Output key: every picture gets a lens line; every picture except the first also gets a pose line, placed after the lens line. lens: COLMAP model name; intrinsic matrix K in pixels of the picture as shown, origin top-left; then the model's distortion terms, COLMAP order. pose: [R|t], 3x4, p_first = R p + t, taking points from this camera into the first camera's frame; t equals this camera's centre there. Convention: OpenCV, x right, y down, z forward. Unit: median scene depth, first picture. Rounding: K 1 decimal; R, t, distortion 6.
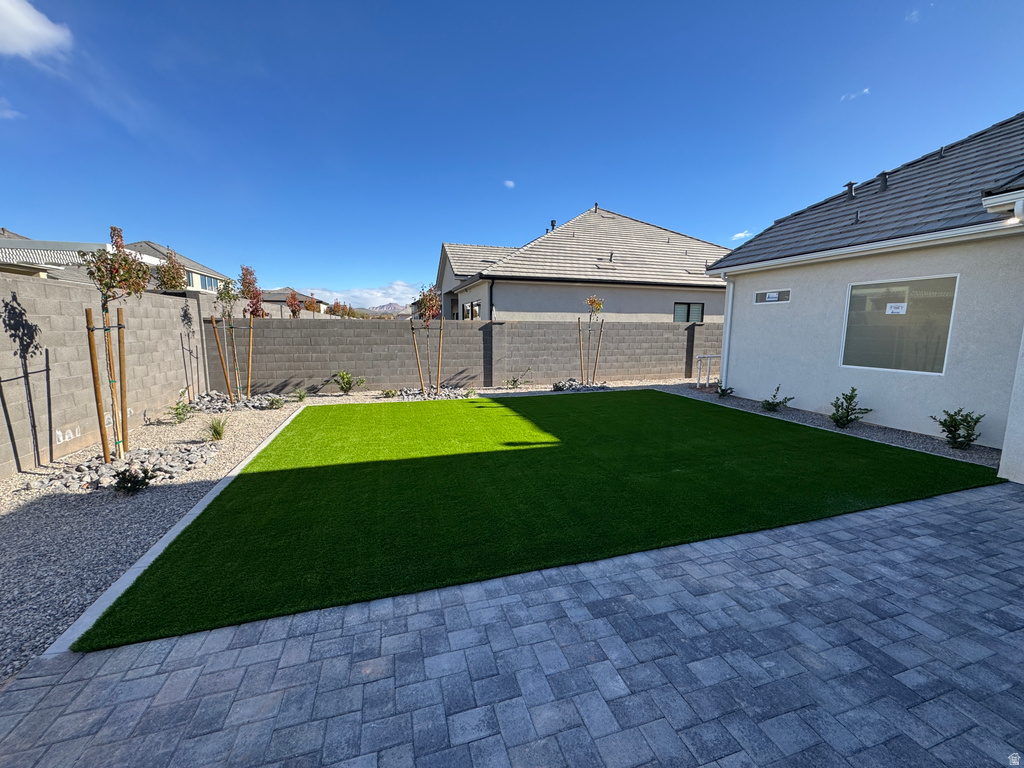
lens RADIAL K [[405.8, 0, 510.7], [0, 405.8, 385.8], [0, 0, 1]] dist [-0.003011, 0.000635]
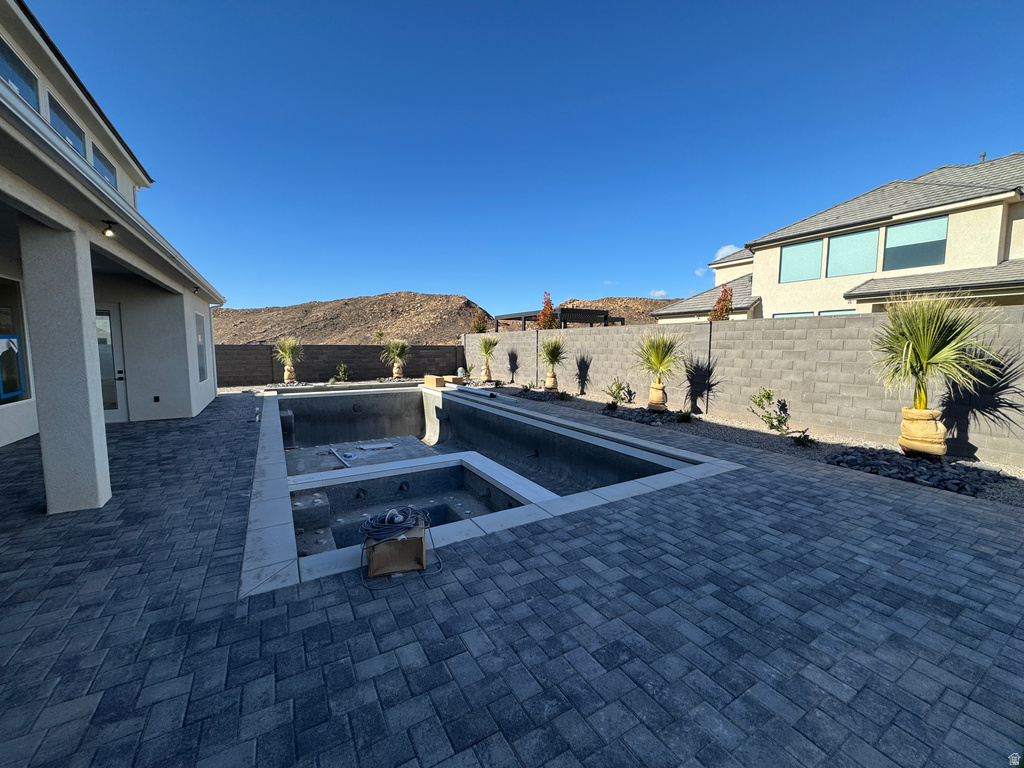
lens RADIAL K [[405.8, 0, 511.4], [0, 405.8, 381.5], [0, 0, 1]] dist [-0.003011, 0.000635]
pose [[-0.972309, 0.013592, -0.233303, 1.360788], [-0.041522, 0.972377, 0.229694, -0.193933], [0.229981, 0.233020, -0.944886, 1.379522]]
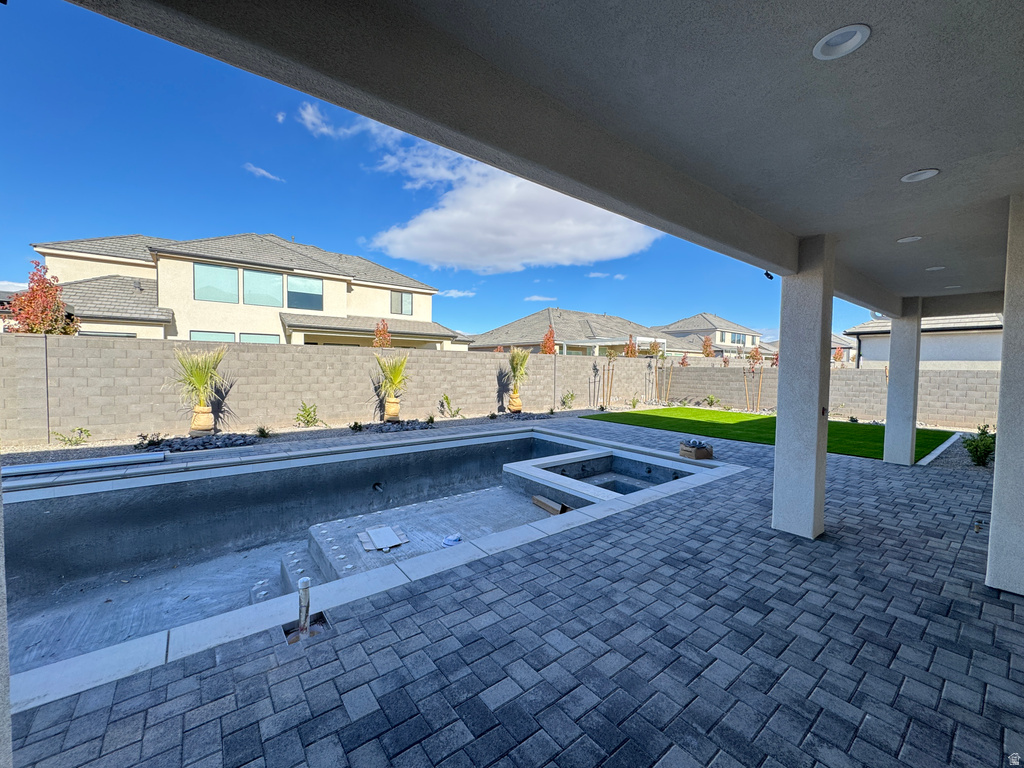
lens RADIAL K [[405.8, 0, 511.5], [0, 405.8, 382.3], [0, 0, 1]] dist [-0.003011, 0.000635]
pose [[0.351790, 0.037492, -0.935328, 3.520136], [-0.149285, 0.988656, -0.016519, 0.263483], [0.924098, 0.145442, 0.353396, -1.807563]]
